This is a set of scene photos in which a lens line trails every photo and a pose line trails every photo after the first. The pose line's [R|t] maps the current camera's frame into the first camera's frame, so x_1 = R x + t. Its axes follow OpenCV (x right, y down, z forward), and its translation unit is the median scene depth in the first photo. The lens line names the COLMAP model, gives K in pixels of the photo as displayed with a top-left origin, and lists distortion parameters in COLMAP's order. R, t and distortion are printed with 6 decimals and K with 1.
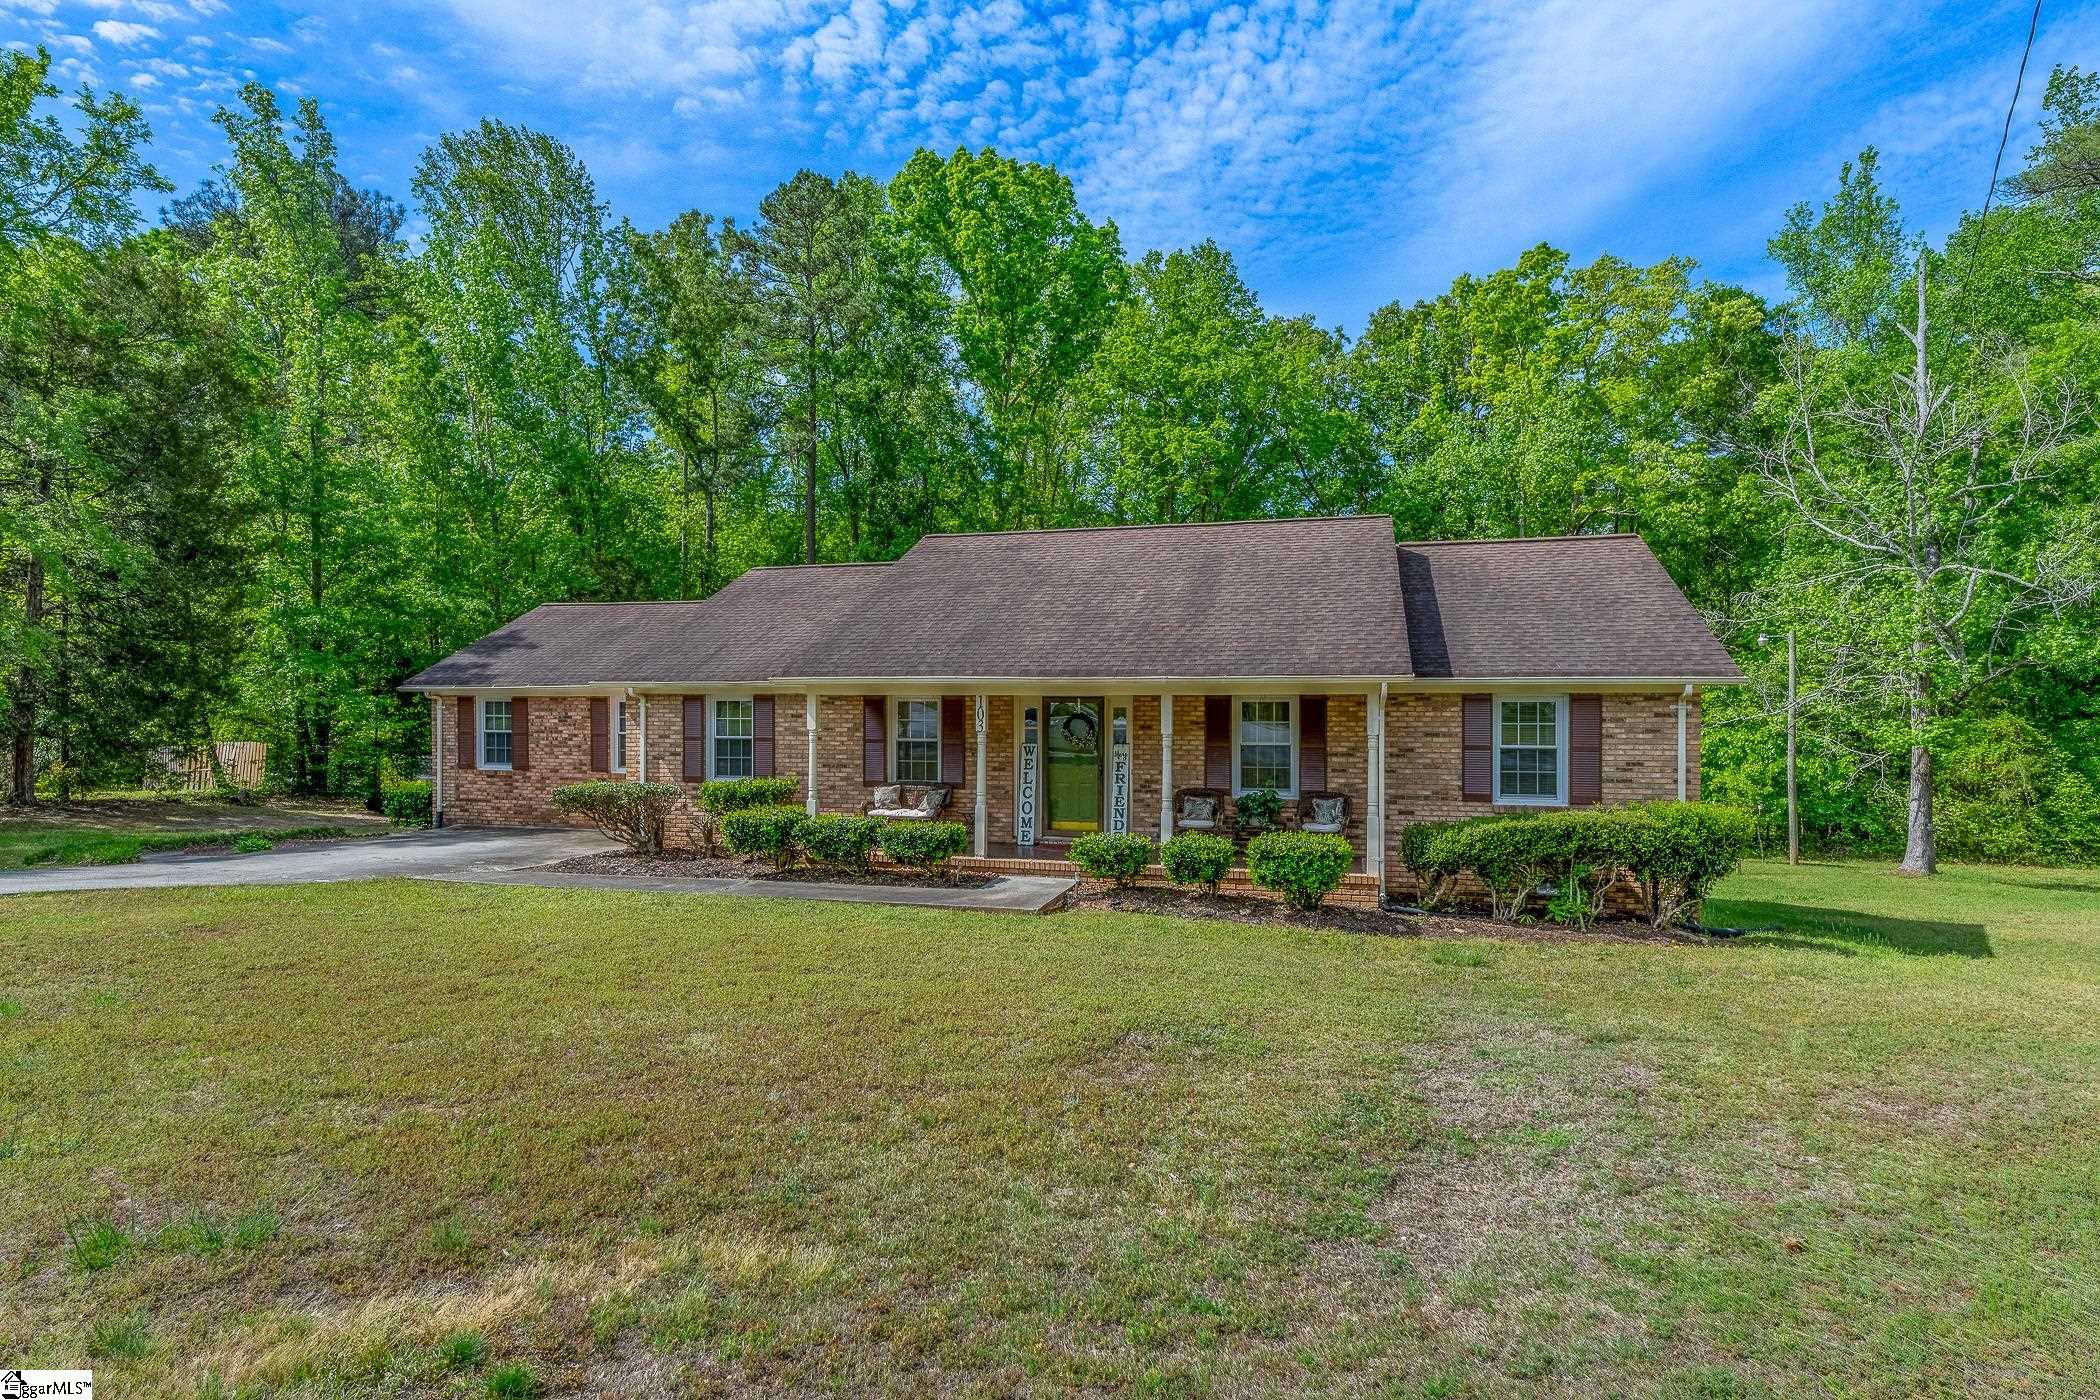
lens RADIAL K [[1068.6, 0, 1050.4], [0, 1068.6, 667.4], [0, 0, 1]] dist [-0.000671, -0.000244]
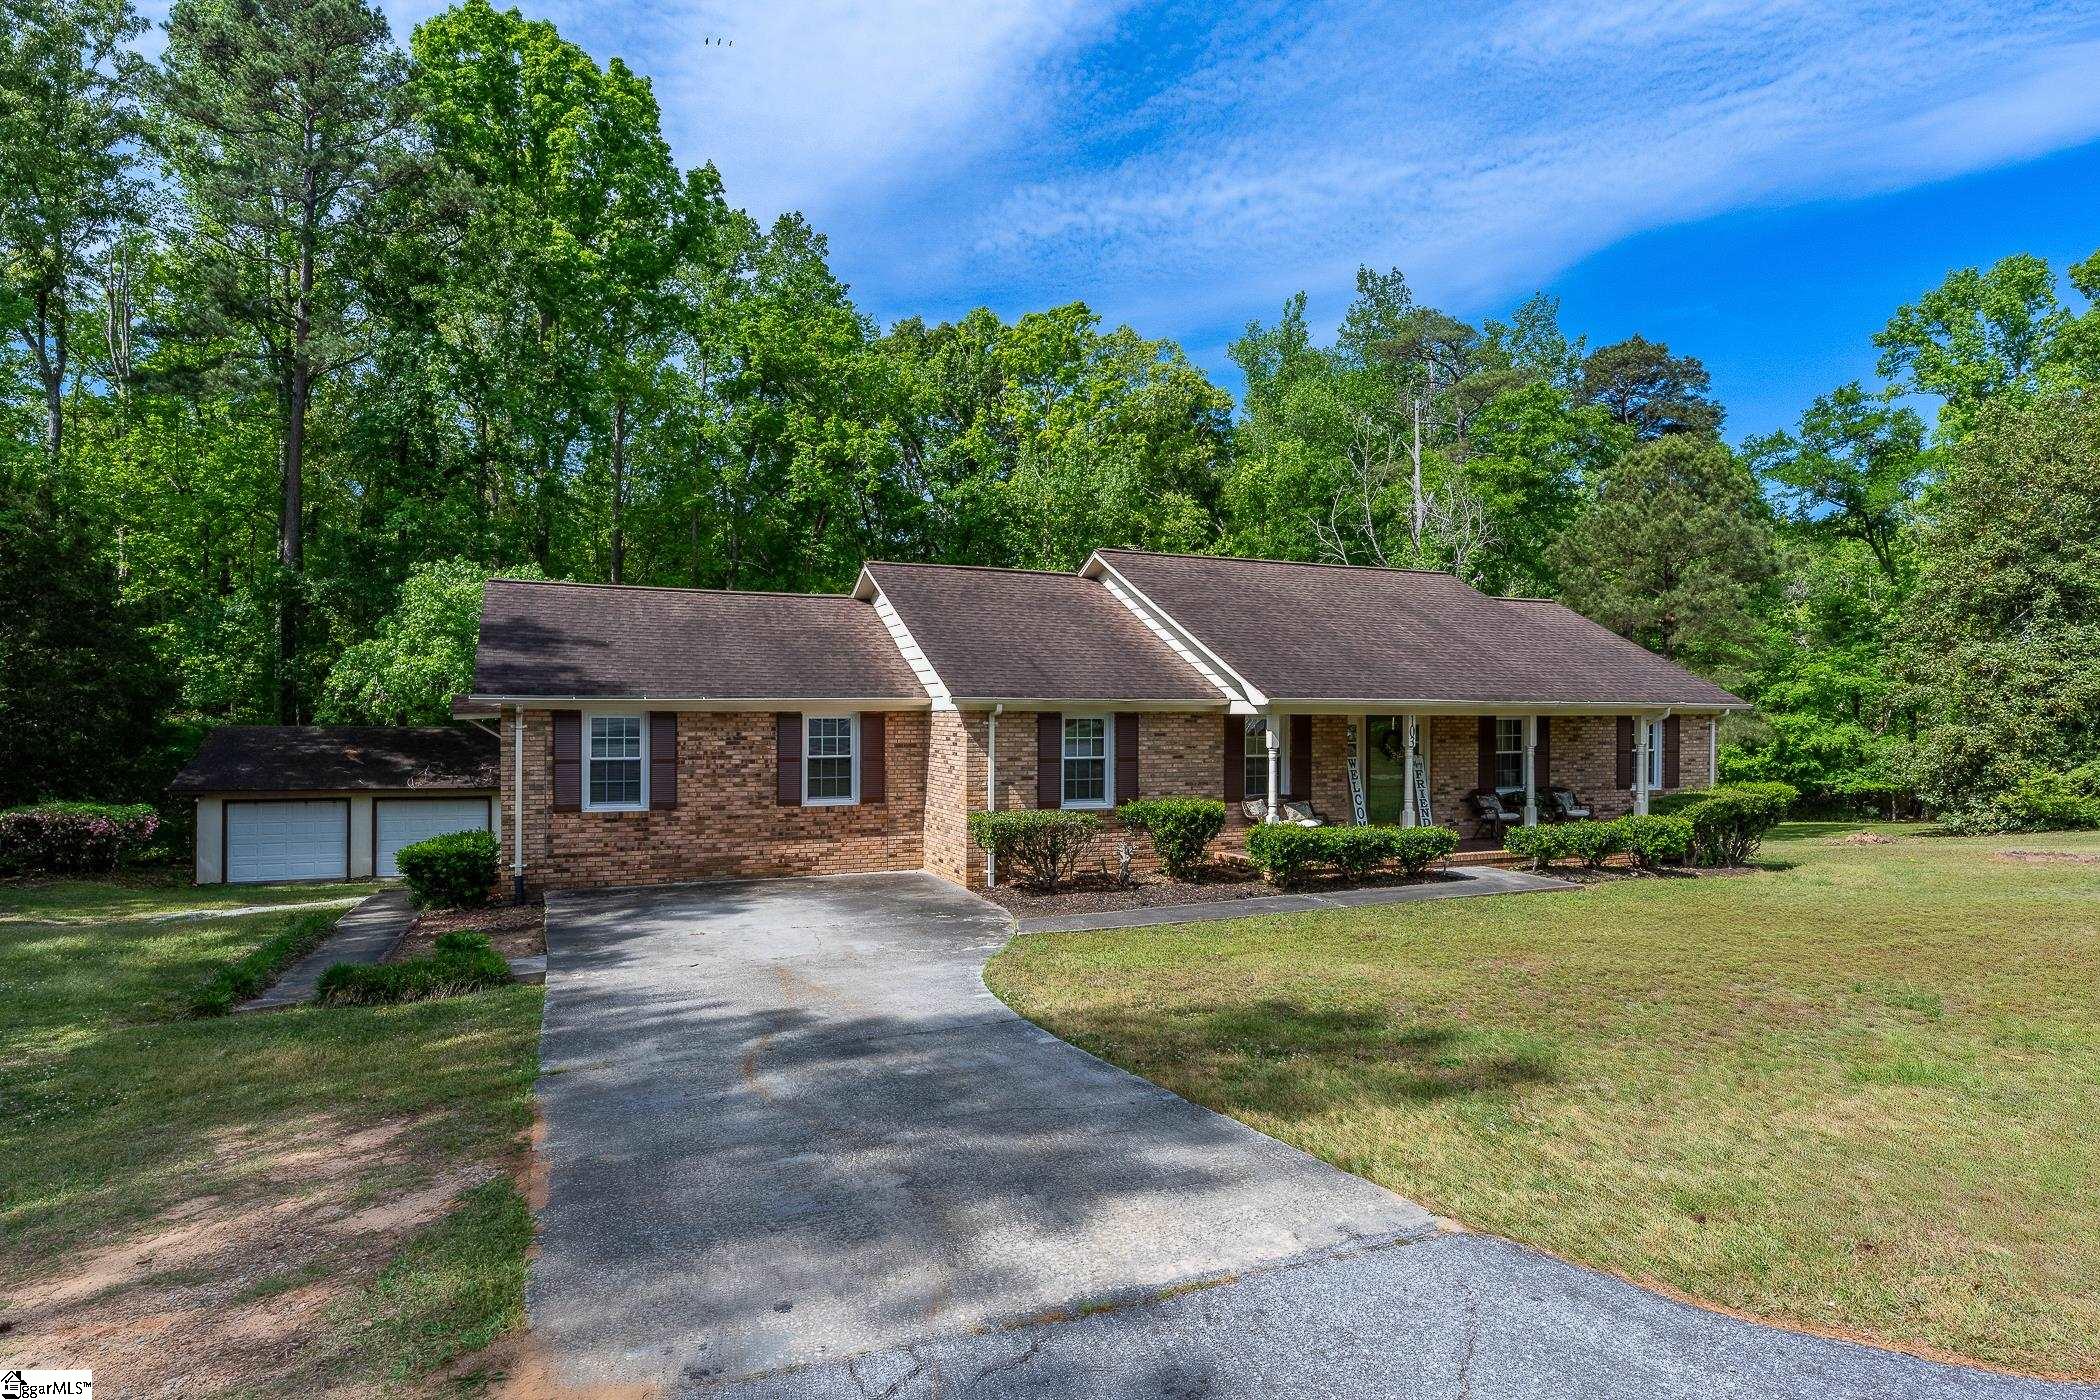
lens RADIAL K [[1137.5, 0, 1050.0], [0, 1137.5, 700.0], [0, 0, 1]] dist [0.005319, -0.001446]
pose [[0.771757, 0.007618, 0.635872, -0.479353], [-0.024716, 0.999532, 0.018024, -0.001117], [-0.635437, -0.029627, 0.771584, 0.128292]]
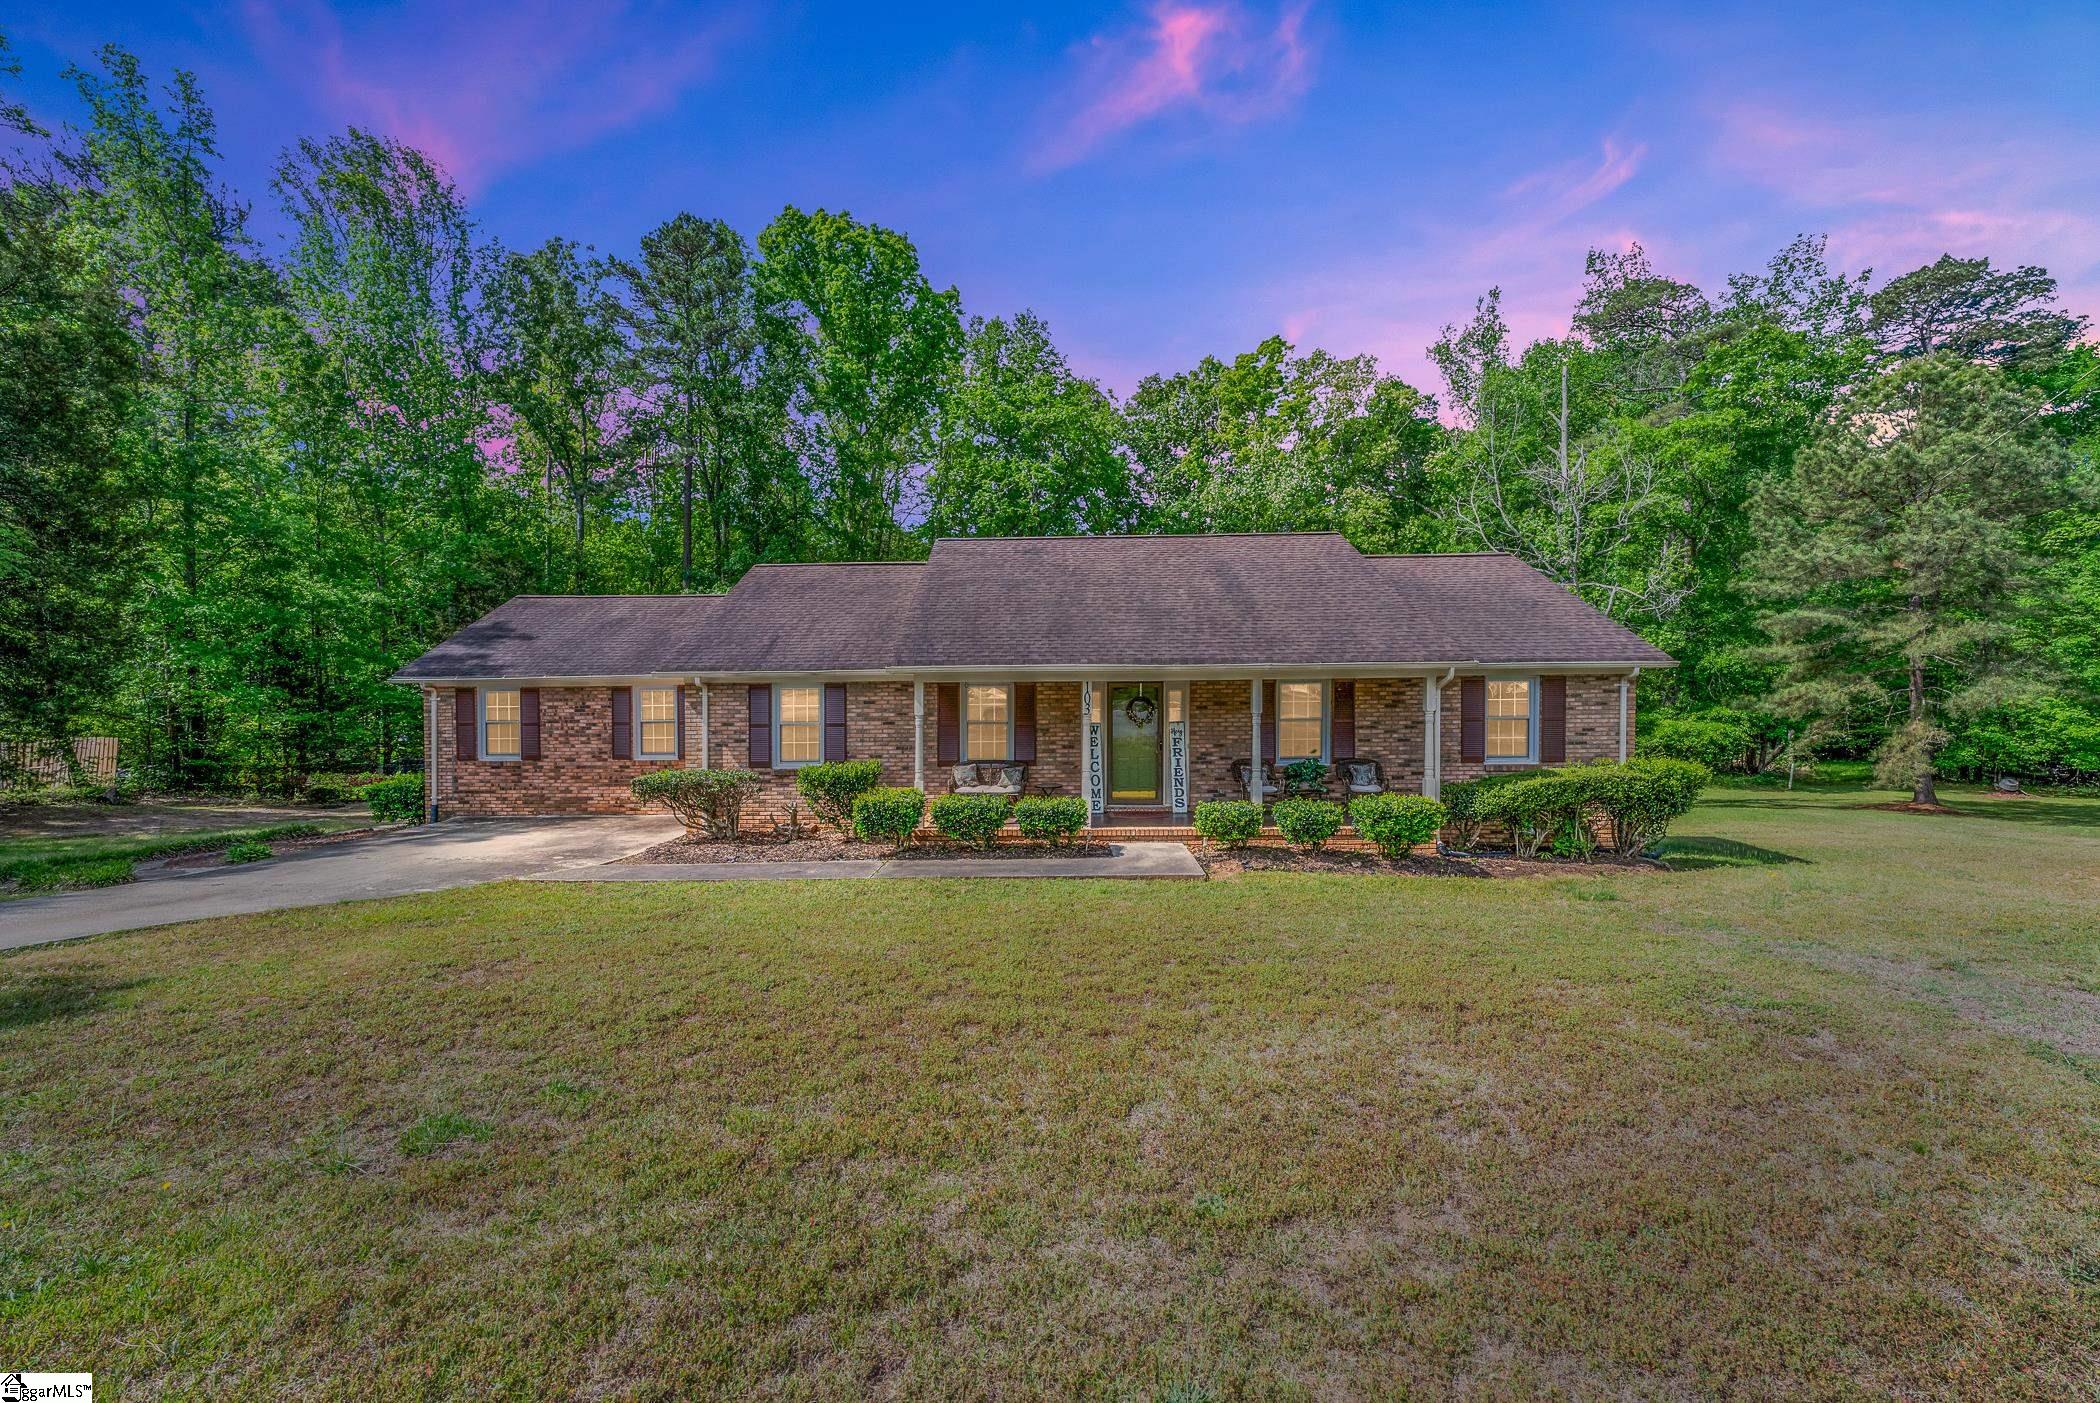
lens RADIAL K [[852.5, 0, 1024.9], [0, 852.5, 664.0], [0, 0, 1]] dist [-0.000221, 0.000143]
pose [[0.970971, -0.005321, 0.239139, -0.141941], [0.003305, 0.999956, 0.008830, -0.000001], [-0.239175, -0.007783, 0.970945, 0.065684]]
